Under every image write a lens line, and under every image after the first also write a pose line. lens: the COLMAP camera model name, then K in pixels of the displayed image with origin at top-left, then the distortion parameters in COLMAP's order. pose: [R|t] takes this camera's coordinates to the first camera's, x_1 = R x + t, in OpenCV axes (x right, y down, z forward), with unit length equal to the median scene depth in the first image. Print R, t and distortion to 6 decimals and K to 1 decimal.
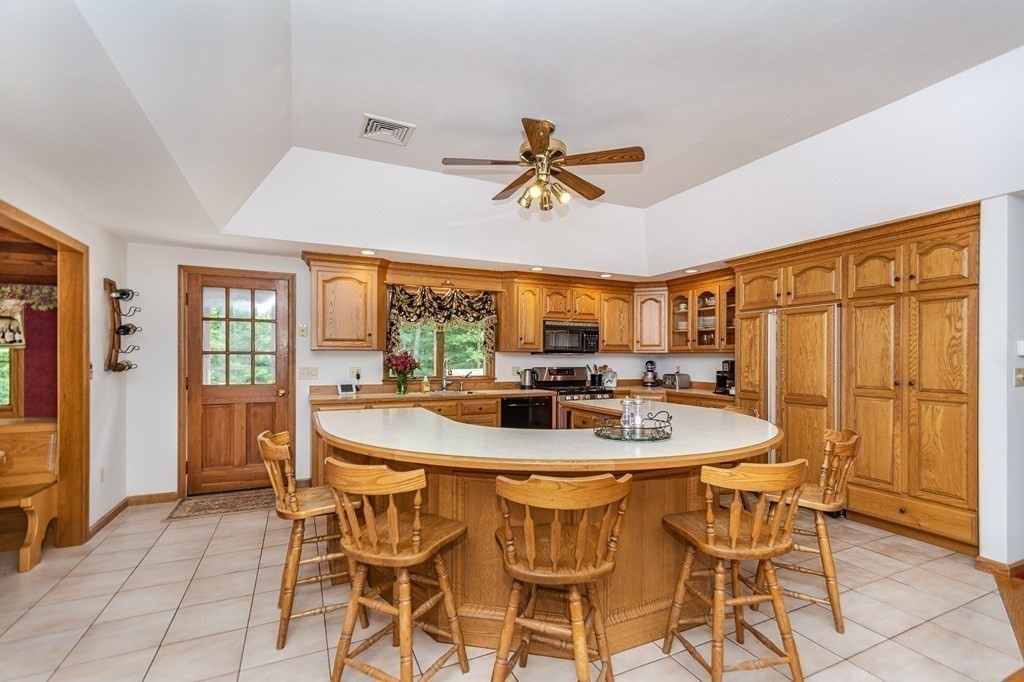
lens RADIAL K [[468.2, 0, 542.6], [0, 468.2, 357.7], [0, 0, 1]] dist [-0.013311, 0.000453]
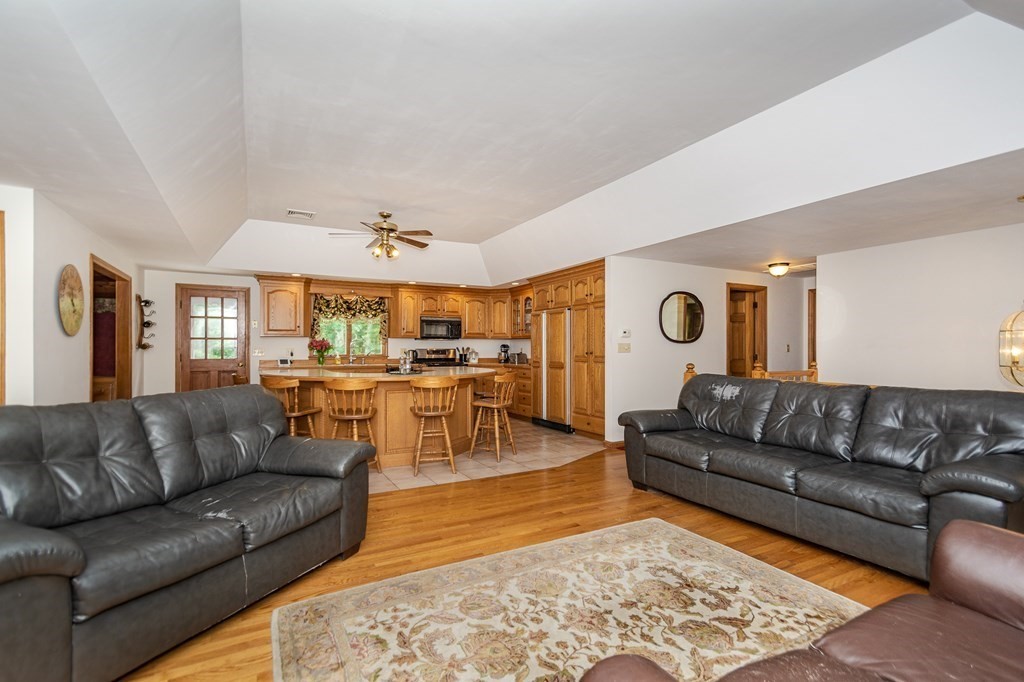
lens RADIAL K [[468.2, 0, 508.0], [0, 468.2, 344.4], [0, 0, 1]] dist [-0.013311, 0.000453]
pose [[0.999848, -0.003473, 0.017111, 0.286693], [0.003603, 0.999965, -0.007588, 0.022718], [-0.017084, 0.007648, 0.999825, -0.537372]]
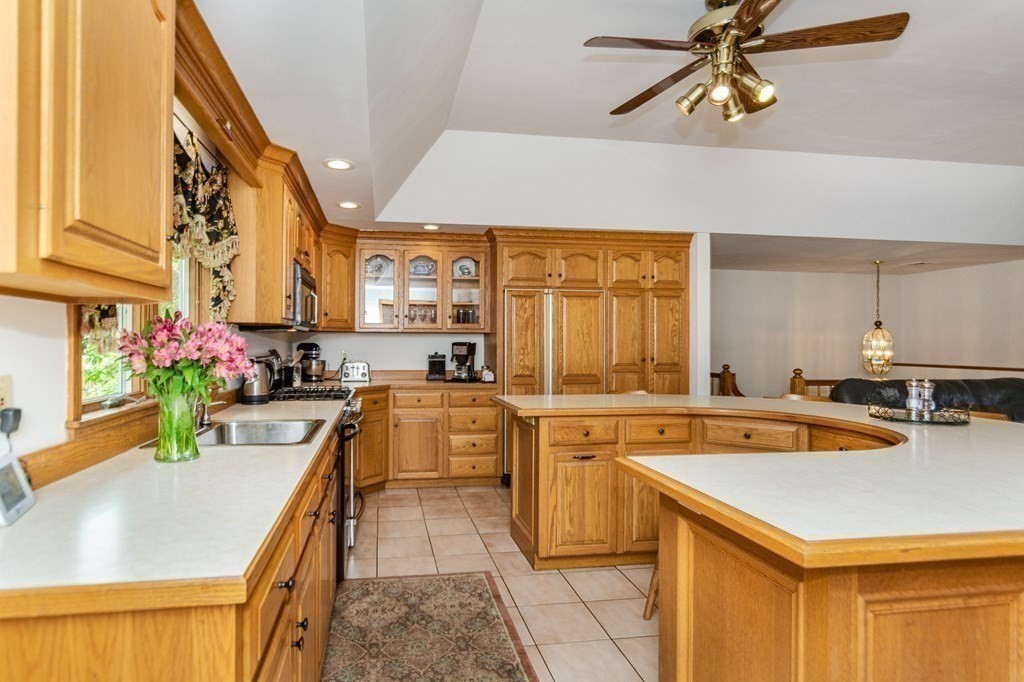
lens RADIAL K [[516.5, 0, 512.6], [0, 516.5, 339.7], [0, 0, 1]] dist [-0.003234, -0.000089]
pose [[0.333539, 0.001423, 0.942735, -0.467651], [-0.001684, 0.999998, -0.000913, 0.001609], [-0.942735, -0.001283, 0.333541, 0.607653]]
